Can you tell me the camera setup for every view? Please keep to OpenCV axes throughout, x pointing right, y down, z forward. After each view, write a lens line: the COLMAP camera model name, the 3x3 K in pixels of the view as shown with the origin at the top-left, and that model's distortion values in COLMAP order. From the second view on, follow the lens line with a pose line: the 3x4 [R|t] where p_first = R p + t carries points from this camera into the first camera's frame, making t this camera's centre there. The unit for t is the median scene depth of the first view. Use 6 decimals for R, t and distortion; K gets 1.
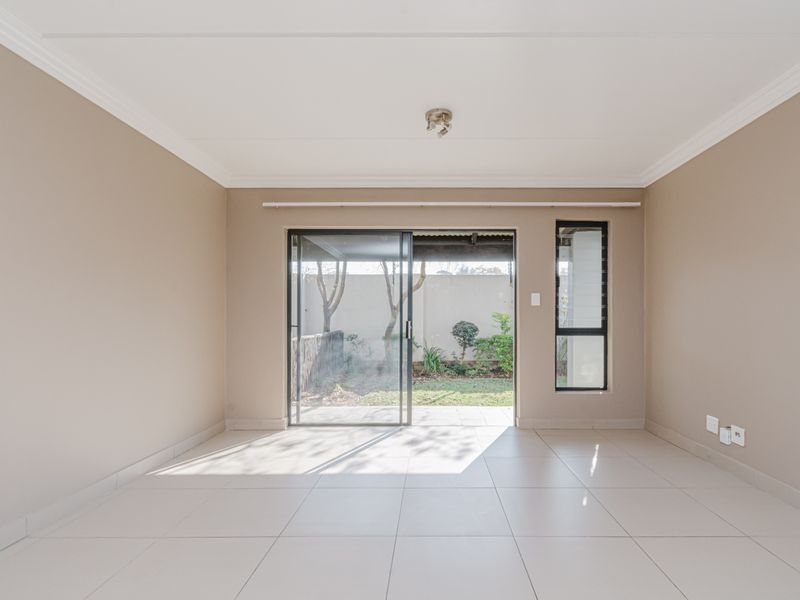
lens RADIAL K [[408.5, 0, 428.0], [0, 408.5, 318.5], [0, 0, 1]] dist [0.000625, -0.001944]
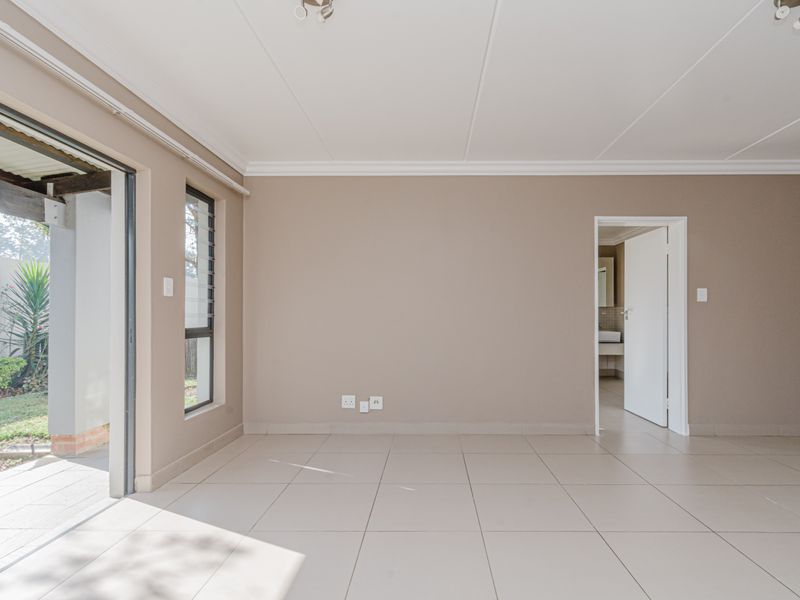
lens RADIAL K [[408.5, 0, 433.9], [0, 408.5, 325.6], [0, 0, 1]] dist [0.000625, -0.001944]
pose [[-0.005591, -0.022426, 0.999733, -0.405308], [-0.000250, 0.999748, 0.022425, 0.001327], [-0.999984, -0.000124, -0.005595, 0.570537]]
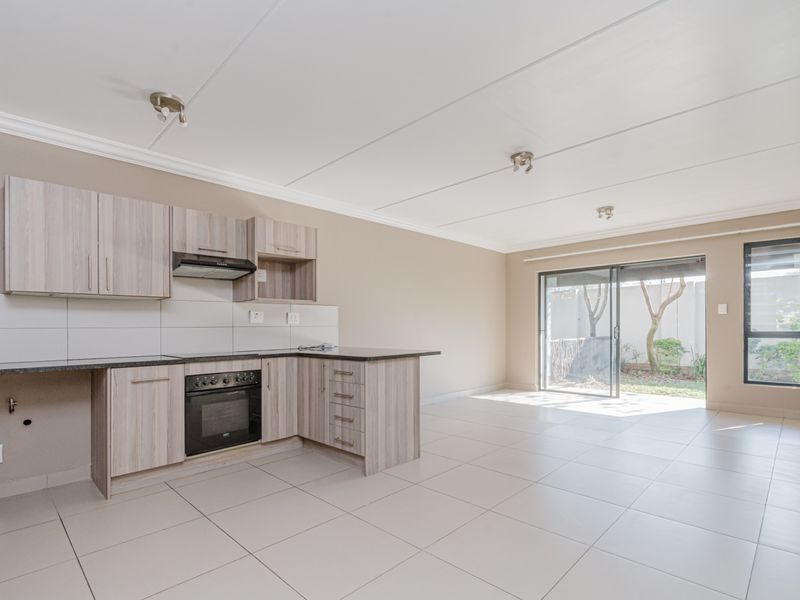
lens RADIAL K [[408.5, 0, 408.5], [0, 408.5, 325.5], [0, 0, 1]] dist [0.000625, -0.001944]
pose [[0.727565, -0.011294, -0.685945, 0.424316], [0.009780, 0.999934, -0.006090, 0.002599], [0.685969, -0.002278, 0.727628, -0.593348]]
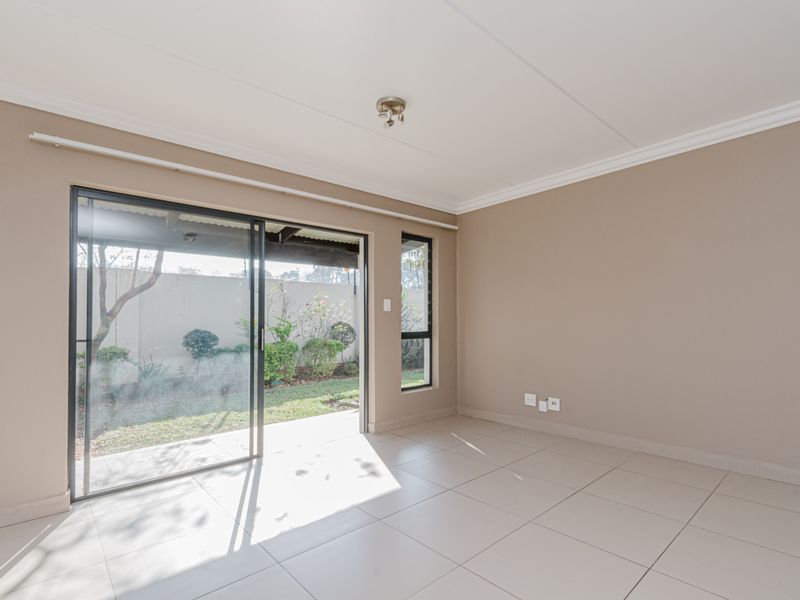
lens RADIAL K [[408.5, 0, 406.9], [0, 408.5, 323.7], [0, 0, 1]] dist [0.000625, -0.001944]
pose [[0.740431, -0.012928, 0.672008, -0.391762], [0.015140, 0.999882, 0.002554, -0.002041], [-0.671962, 0.008283, 0.740540, 0.205326]]
